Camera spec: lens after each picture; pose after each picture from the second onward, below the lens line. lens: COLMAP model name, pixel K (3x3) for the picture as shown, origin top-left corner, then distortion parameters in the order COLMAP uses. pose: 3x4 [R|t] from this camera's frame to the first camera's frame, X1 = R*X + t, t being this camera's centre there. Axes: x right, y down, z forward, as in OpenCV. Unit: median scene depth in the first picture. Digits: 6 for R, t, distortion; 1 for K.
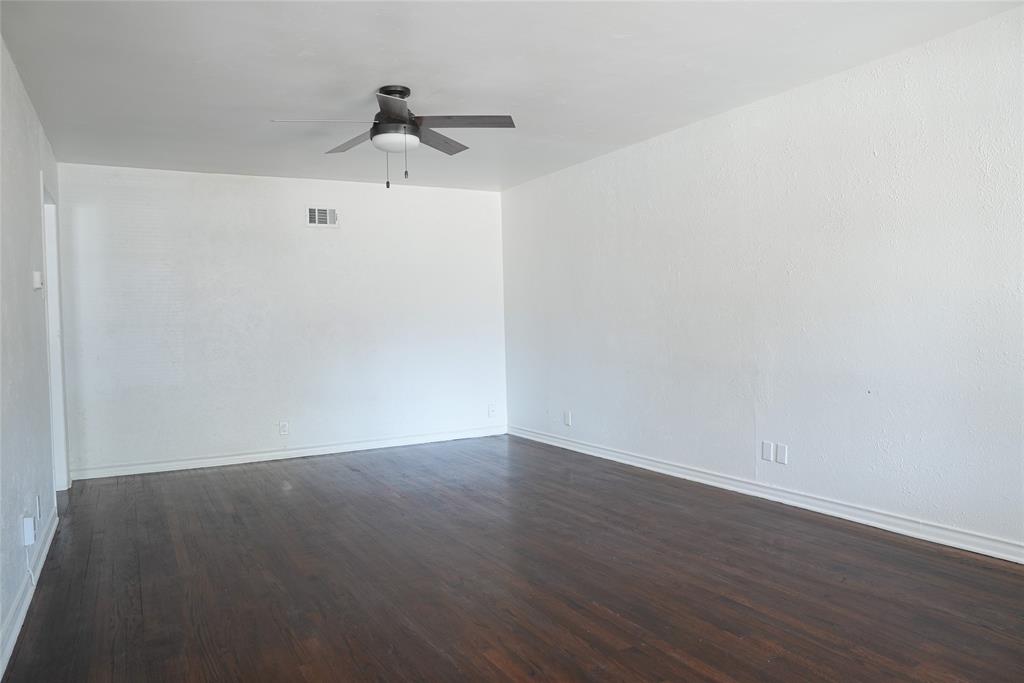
lens RADIAL K [[701.8, 0, 512.0], [0, 701.8, 341.5], [0, 0, 1]] dist [-0.124945, 0.096333]
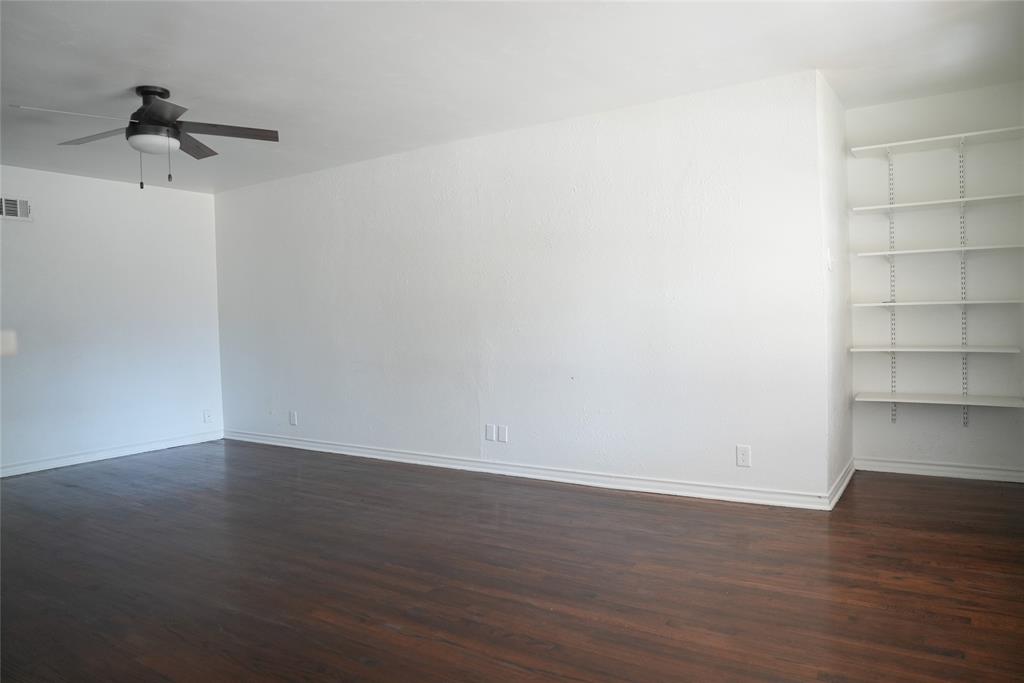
lens RADIAL K [[701.8, 0, 512.0], [0, 701.8, 341.5], [0, 0, 1]] dist [-0.124945, 0.096333]
pose [[0.890373, -0.013574, 0.455029, -0.152467], [0.016949, 0.999851, -0.003336, 0.008100], [-0.454916, 0.010683, 0.890470, -0.095505]]
